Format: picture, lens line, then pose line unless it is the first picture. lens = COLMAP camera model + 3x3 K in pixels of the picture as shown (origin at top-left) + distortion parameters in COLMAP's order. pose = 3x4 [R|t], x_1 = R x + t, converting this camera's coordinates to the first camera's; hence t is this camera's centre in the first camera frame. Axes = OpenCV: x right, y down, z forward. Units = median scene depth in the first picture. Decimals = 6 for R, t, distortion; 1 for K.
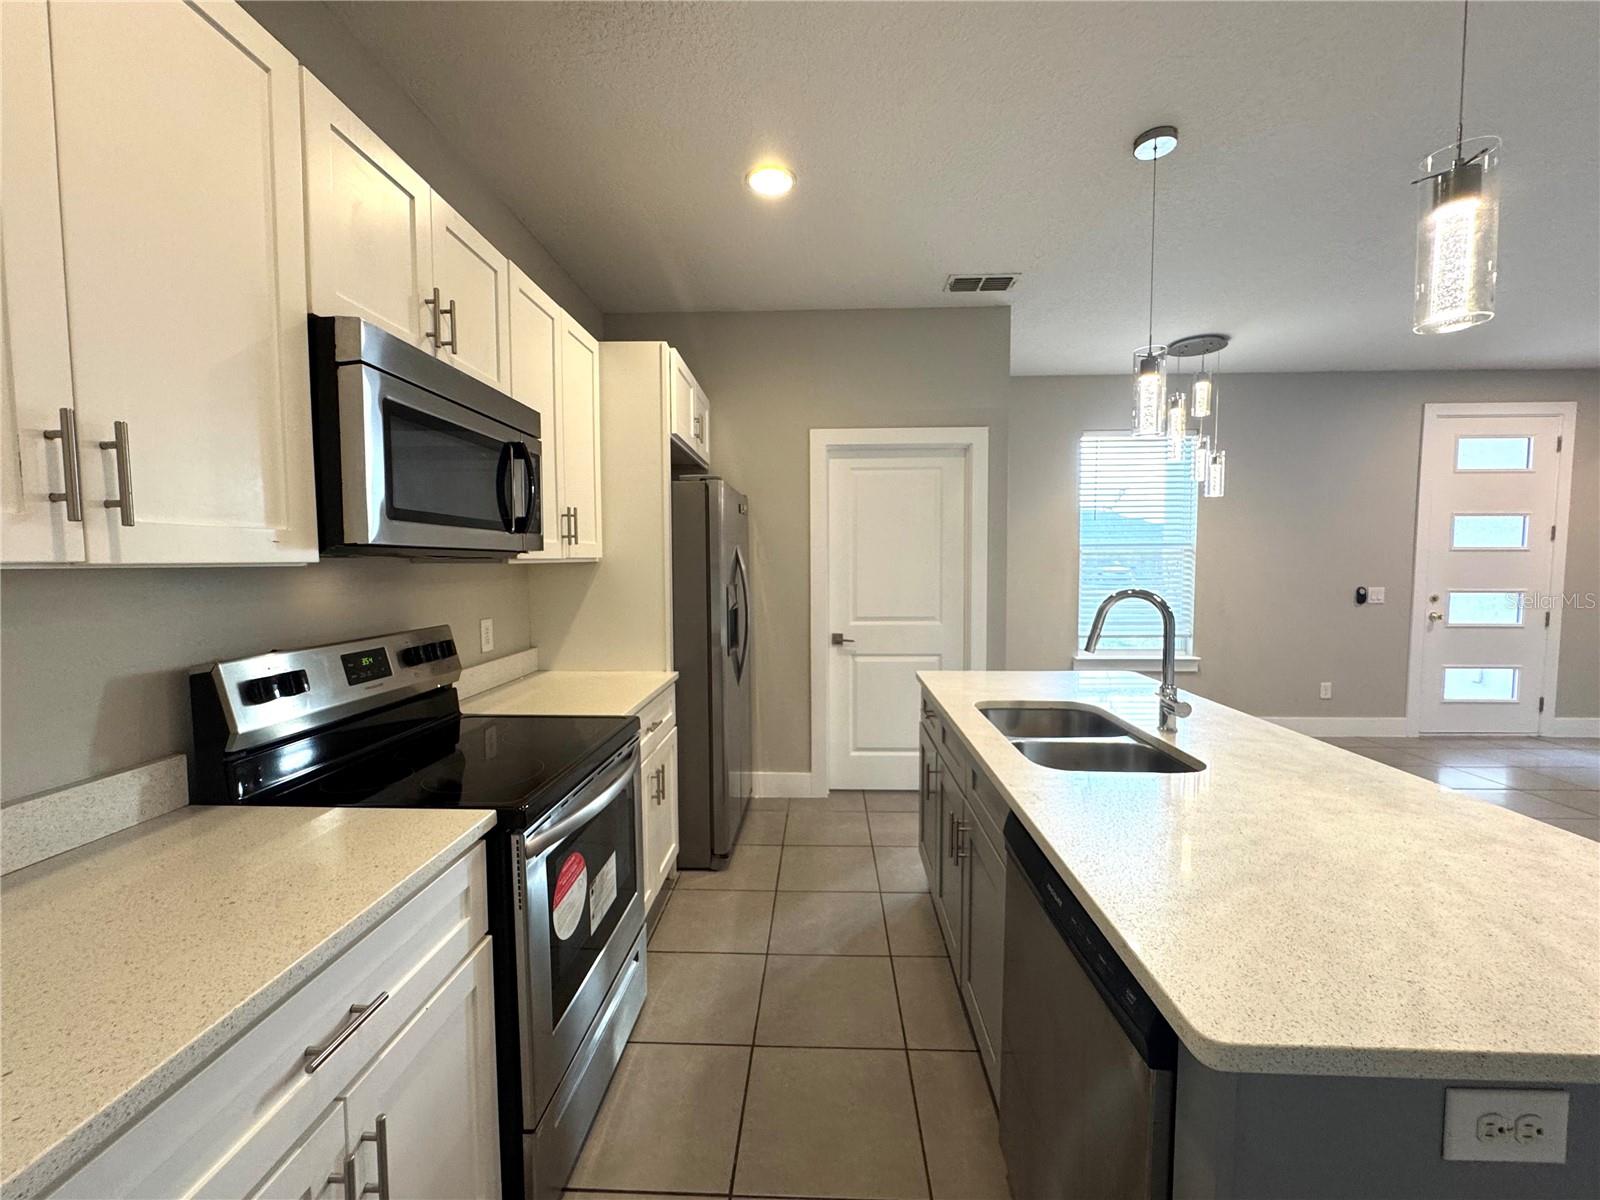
lens RADIAL K [[640.5, 0, 800.1], [0, 640.5, 599.8], [0, 0, 1]] dist [-0.004521, 0.000751]
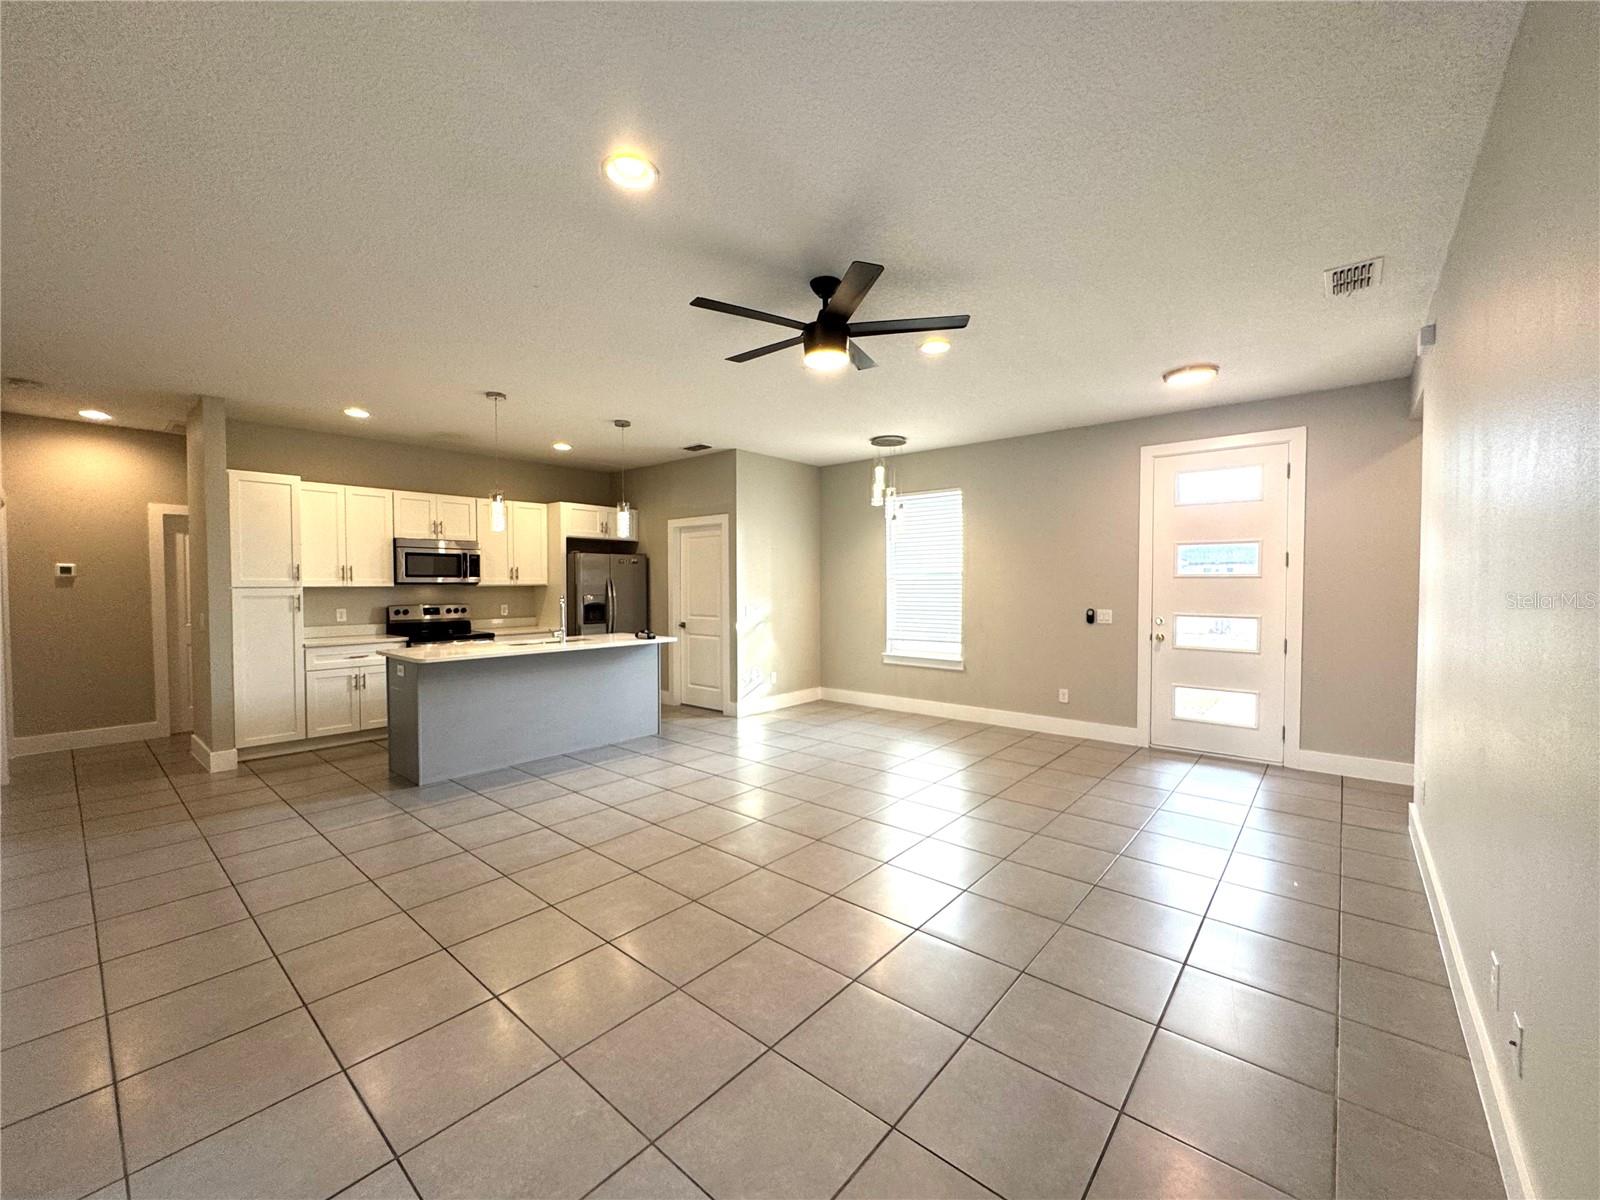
lens RADIAL K [[640.5, 0, 801.4], [0, 640.5, 598.4], [0, 0, 1]] dist [-0.004521, 0.000751]
pose [[0.786873, 0.017896, -0.616856, 2.043365], [-0.038198, 0.999075, -0.019740, 0.006928], [0.615932, 0.039096, 0.786828, -0.414757]]
